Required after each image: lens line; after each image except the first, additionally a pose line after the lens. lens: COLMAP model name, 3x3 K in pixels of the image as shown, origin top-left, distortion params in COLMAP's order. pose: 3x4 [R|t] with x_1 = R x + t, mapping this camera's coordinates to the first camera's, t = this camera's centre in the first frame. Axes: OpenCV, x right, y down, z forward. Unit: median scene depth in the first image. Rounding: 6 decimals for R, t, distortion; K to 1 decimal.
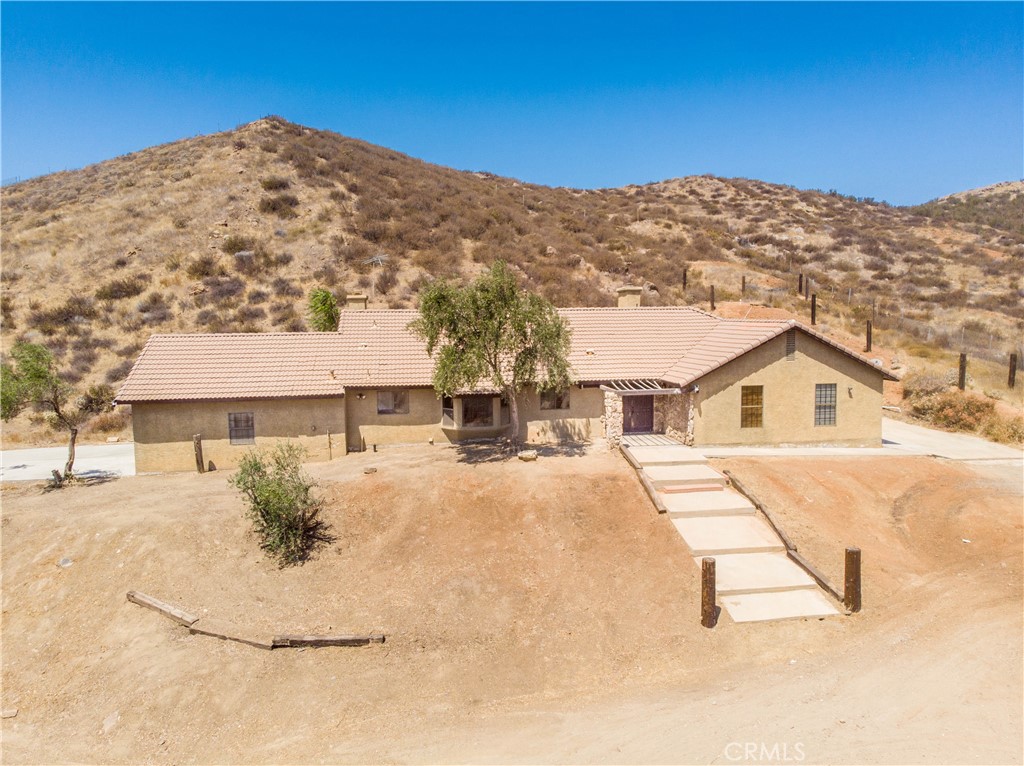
lens RADIAL K [[773.5, 0, 512.0], [0, 773.5, 383.0], [0, 0, 1]] dist [-0.017465, 0.043829]
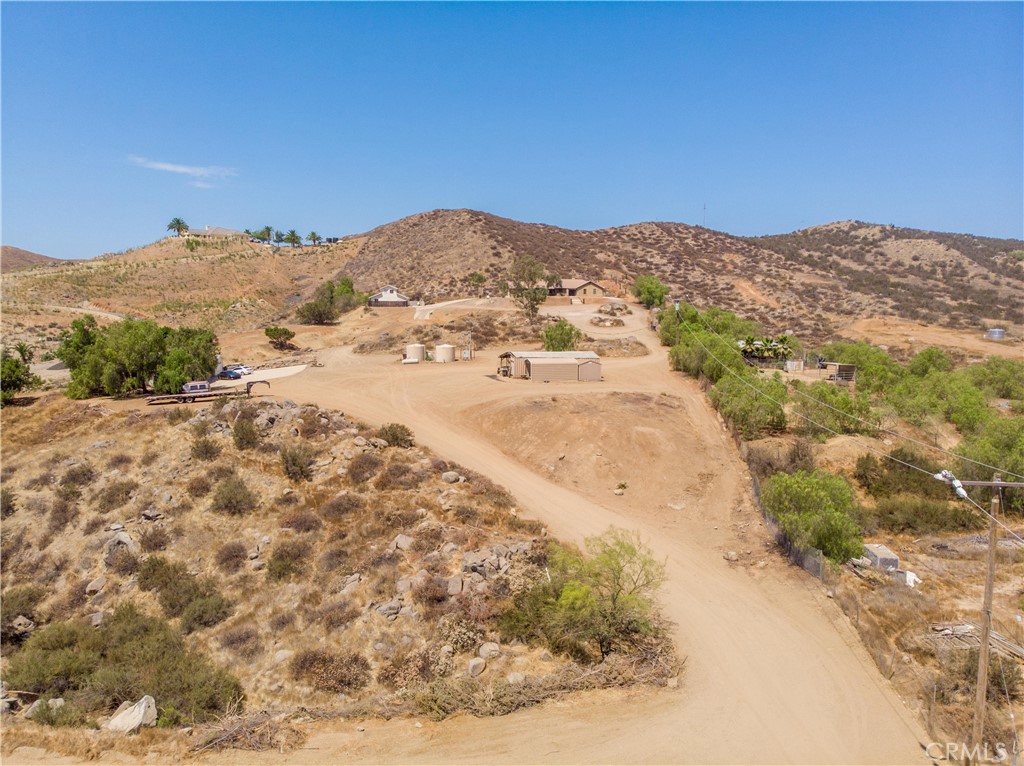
lens RADIAL K [[754.3, 0, 508.3], [0, 754.3, 384.3], [0, 0, 1]] dist [0.005039, 0.011528]
pose [[0.998290, 0.028442, -0.051069, -0.033529], [-0.027407, 0.999407, 0.020853, 0.493504], [0.051631, -0.019418, 0.998477, -3.984840]]
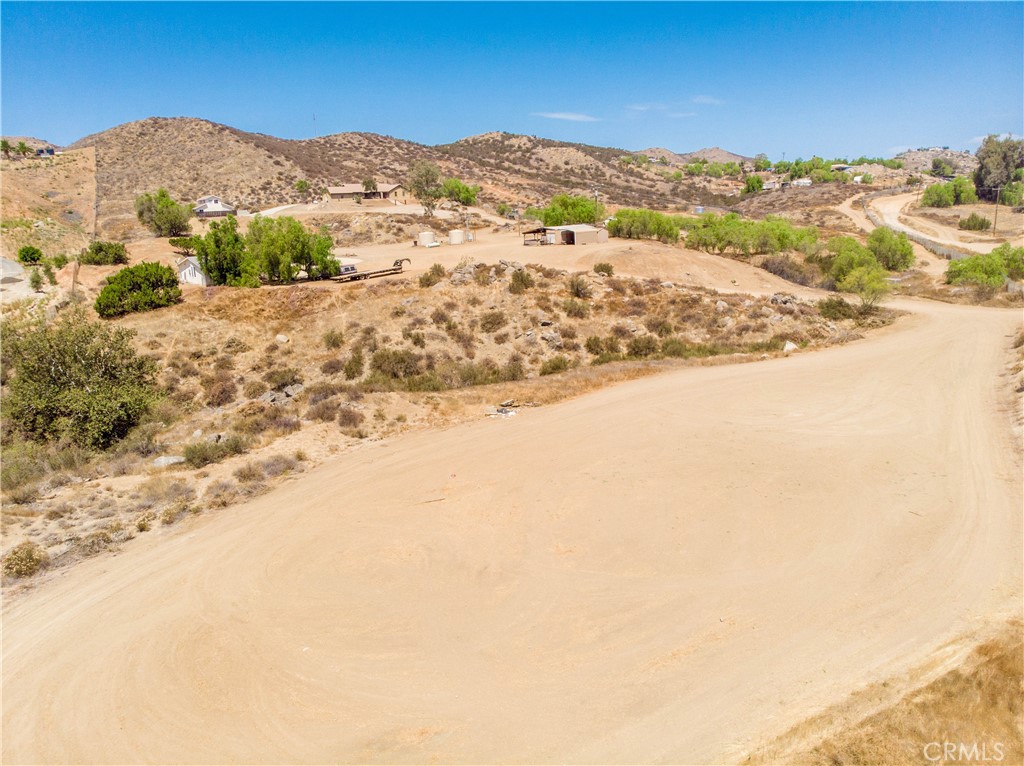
lens RADIAL K [[773.3, 0, 513.8], [0, 773.3, 357.2], [0, 0, 1]] dist [-0.001797, 0.010564]
pose [[0.877241, -0.113597, 0.466416, -1.699398], [0.072962, 0.991861, 0.104343, 0.628824], [-0.474473, -0.057503, 0.878390, -4.496592]]
